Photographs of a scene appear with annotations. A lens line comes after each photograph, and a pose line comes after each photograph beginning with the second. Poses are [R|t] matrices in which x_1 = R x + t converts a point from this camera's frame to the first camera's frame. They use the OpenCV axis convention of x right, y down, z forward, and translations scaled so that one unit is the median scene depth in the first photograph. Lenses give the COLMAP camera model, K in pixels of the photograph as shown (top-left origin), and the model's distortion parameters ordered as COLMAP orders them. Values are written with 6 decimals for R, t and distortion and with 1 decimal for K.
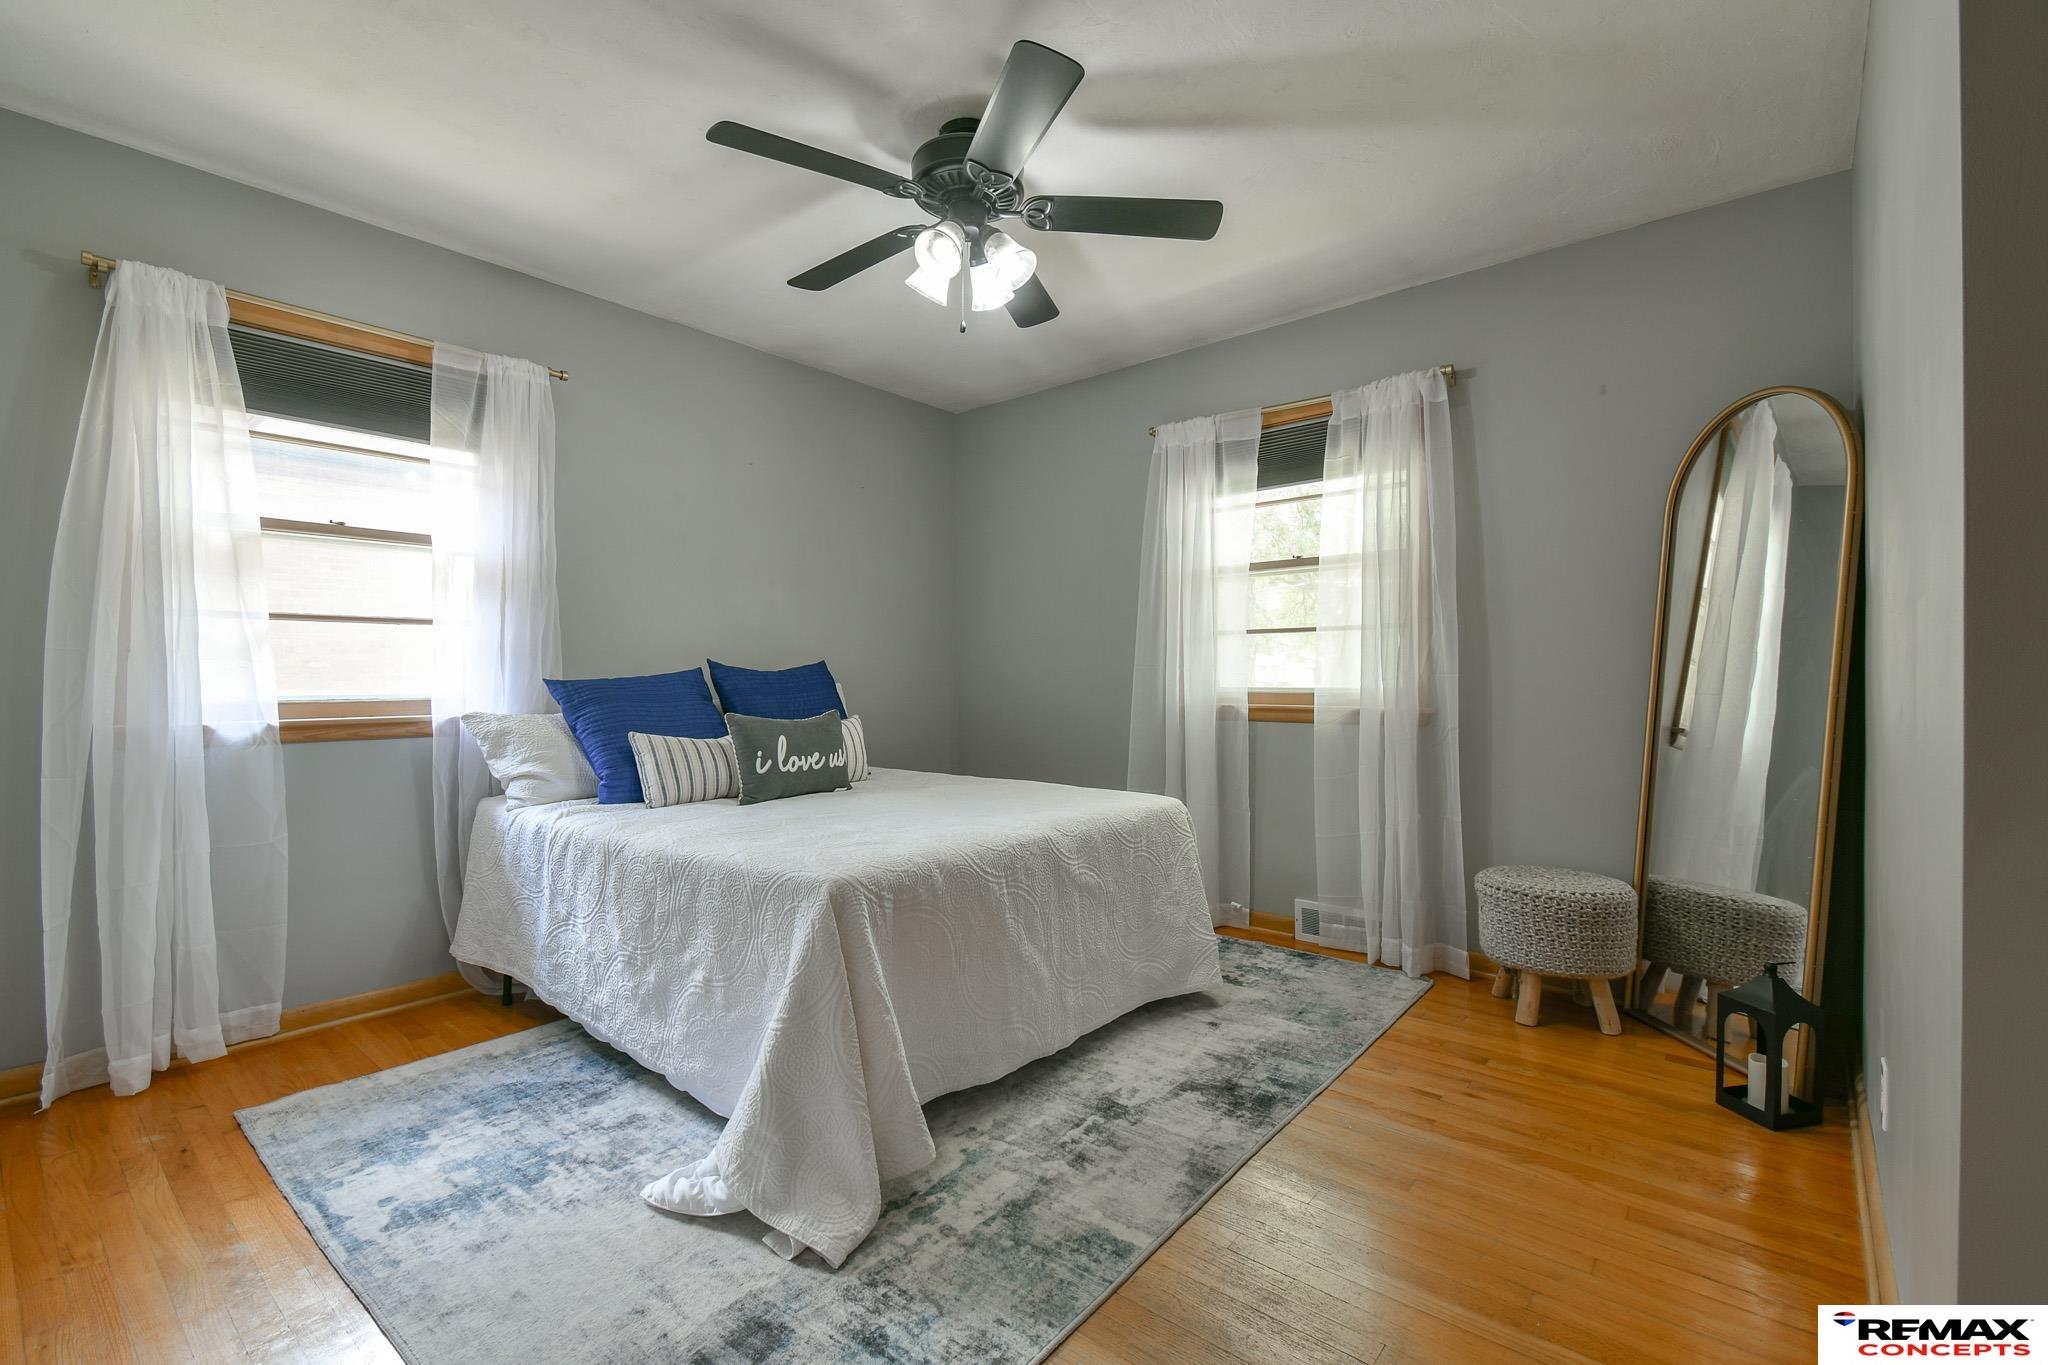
lens RADIAL K [[889.0, 0, 1019.0], [0, 889.0, 683.2], [0, 0, 1]] dist [0.037723, -0.019328]
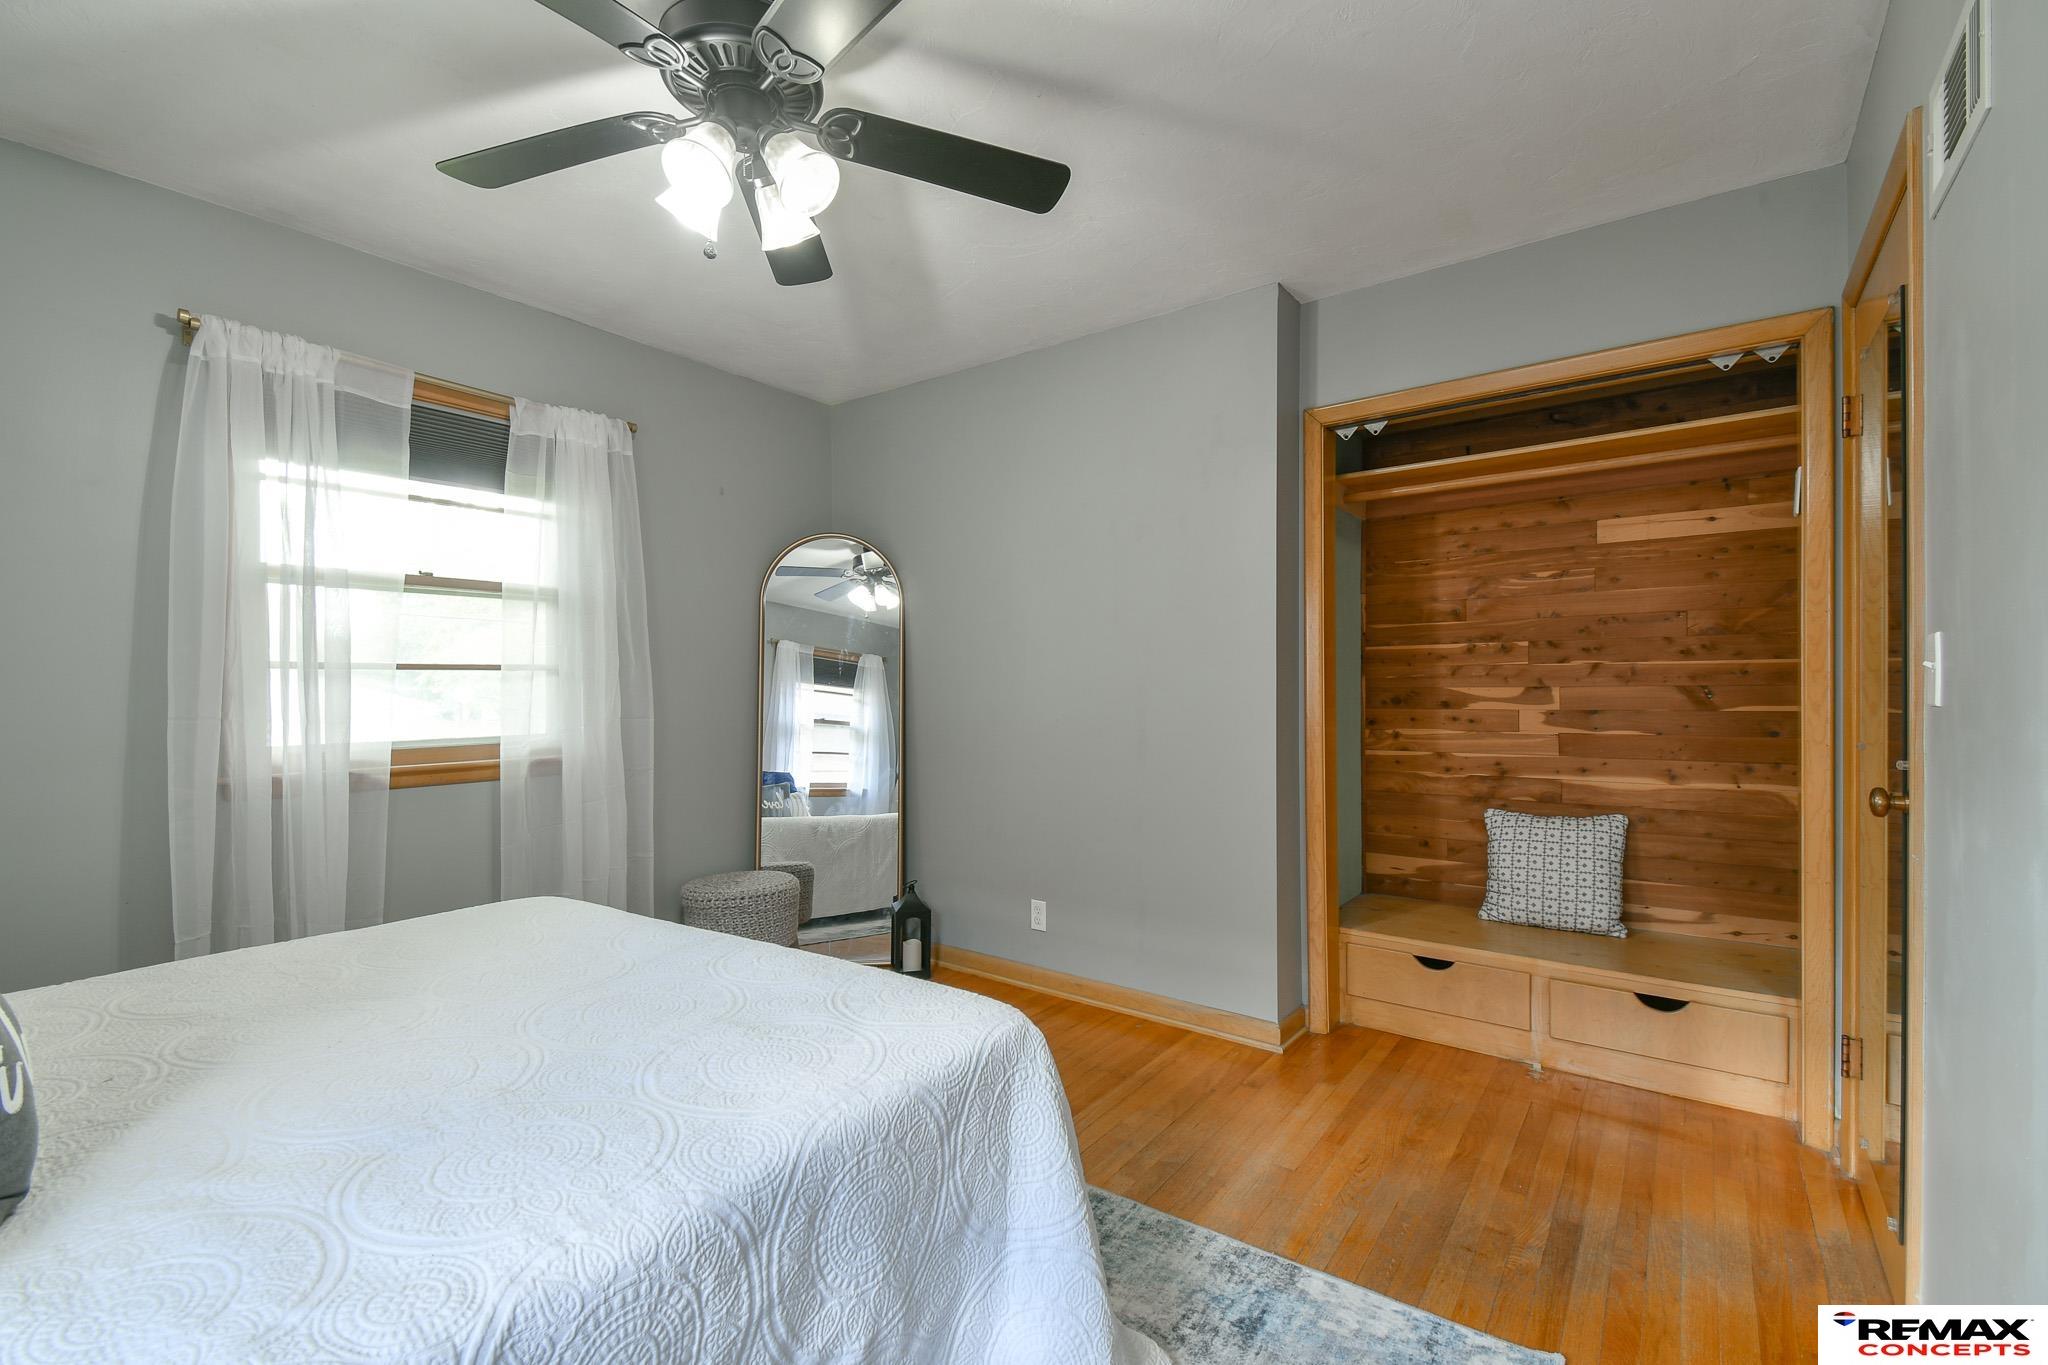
lens RADIAL K [[889.0, 0, 1016.5], [0, 889.0, 683.3], [0, 0, 1]] dist [0.037723, -0.019328]
pose [[-0.061418, 0.003308, 0.998107, -0.550528], [0.007800, 0.999966, -0.002834, -0.041000], [-0.998082, 0.007611, -0.061442, 0.575592]]
